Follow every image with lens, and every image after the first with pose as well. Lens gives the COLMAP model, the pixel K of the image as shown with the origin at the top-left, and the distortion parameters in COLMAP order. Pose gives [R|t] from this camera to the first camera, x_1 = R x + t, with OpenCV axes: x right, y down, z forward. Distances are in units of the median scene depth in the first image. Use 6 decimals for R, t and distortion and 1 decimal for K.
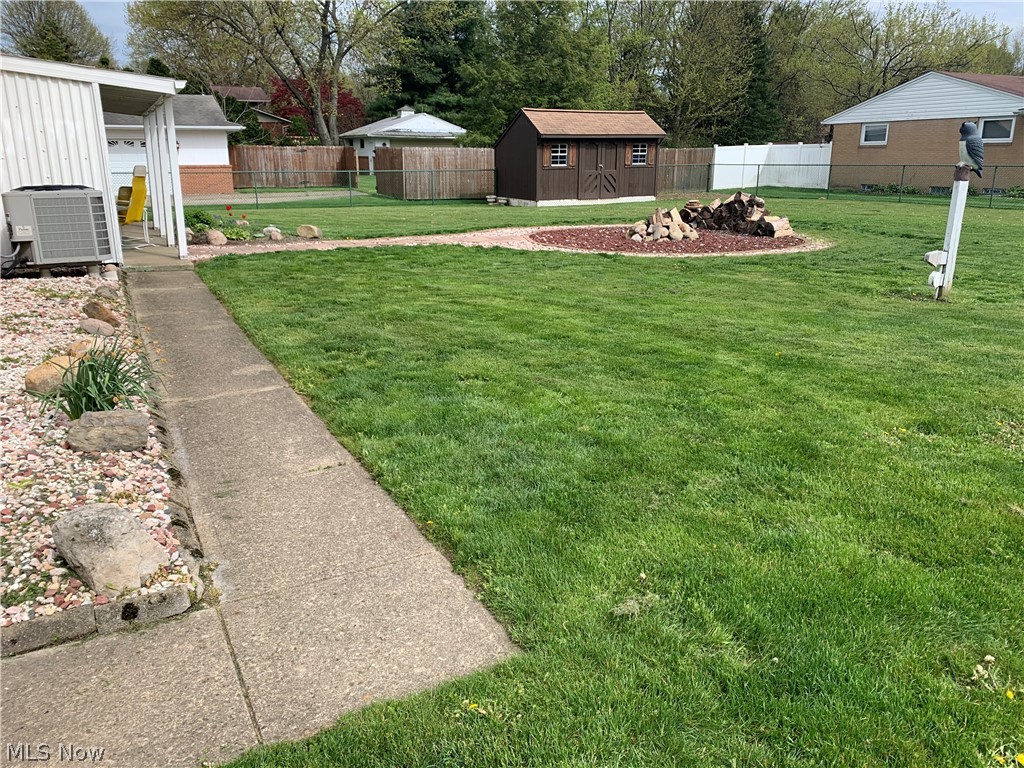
lens RADIAL K [[785.4, 0, 515.2], [0, 785.4, 382.4], [0, 0, 1]] dist [0.048200, -0.058353]
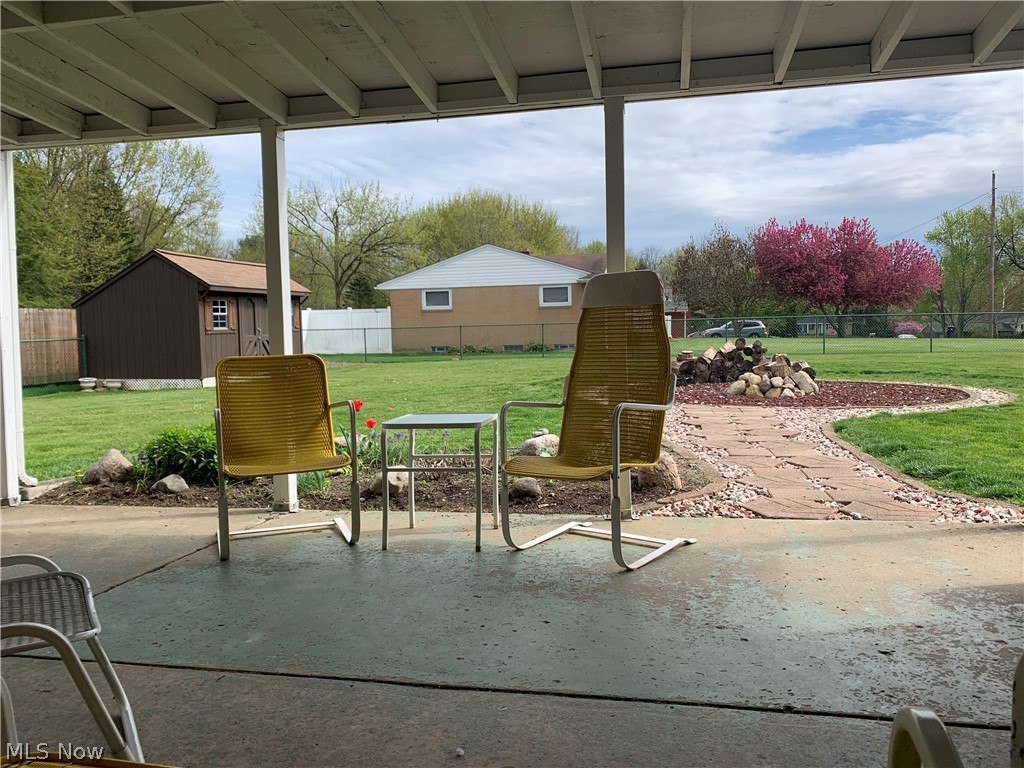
lens RADIAL K [[785.4, 0, 515.2], [0, 785.4, 382.4], [0, 0, 1]] dist [0.048200, -0.058353]
pose [[0.629039, -0.068345, 0.774364, -0.308365], [0.234300, 0.966474, -0.105028, -0.086332], [-0.741225, 0.247500, 0.623963, 0.348734]]
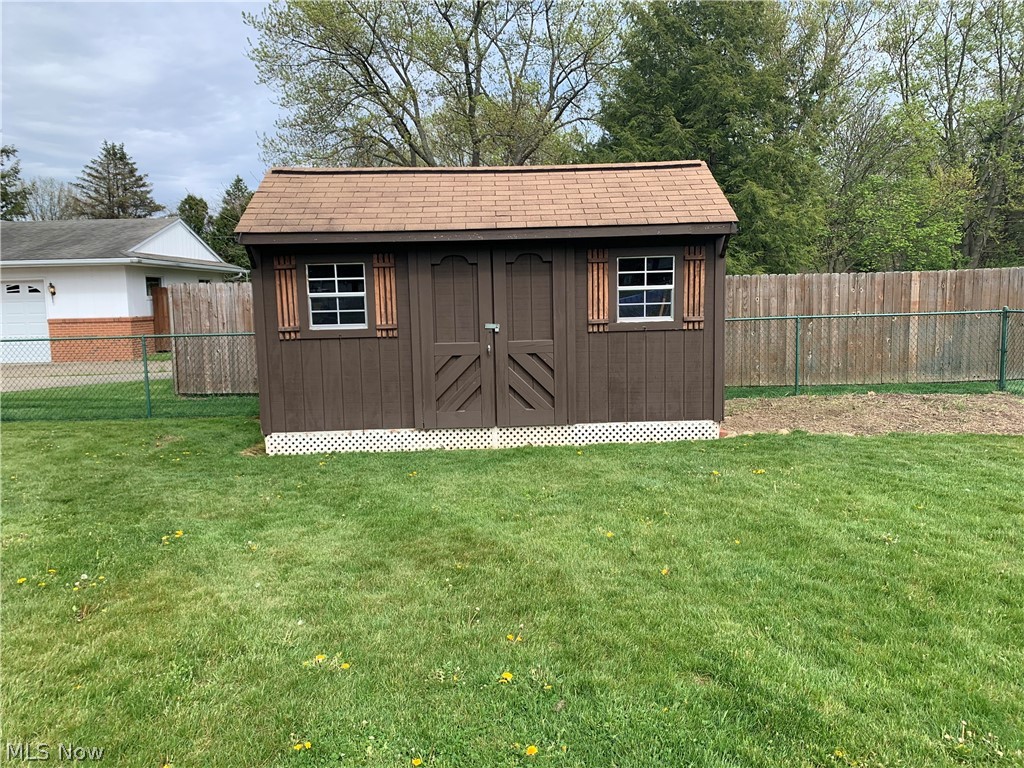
lens RADIAL K [[796.2, 0, 514.7], [0, 796.2, 388.0], [0, 0, 1]] dist [0.048628, -0.062895]
pose [[0.894886, 0.035547, -0.444876, 0.246892], [-0.106317, 0.985105, -0.135149, -0.200676], [0.433445, 0.168241, 0.885336, 0.698195]]
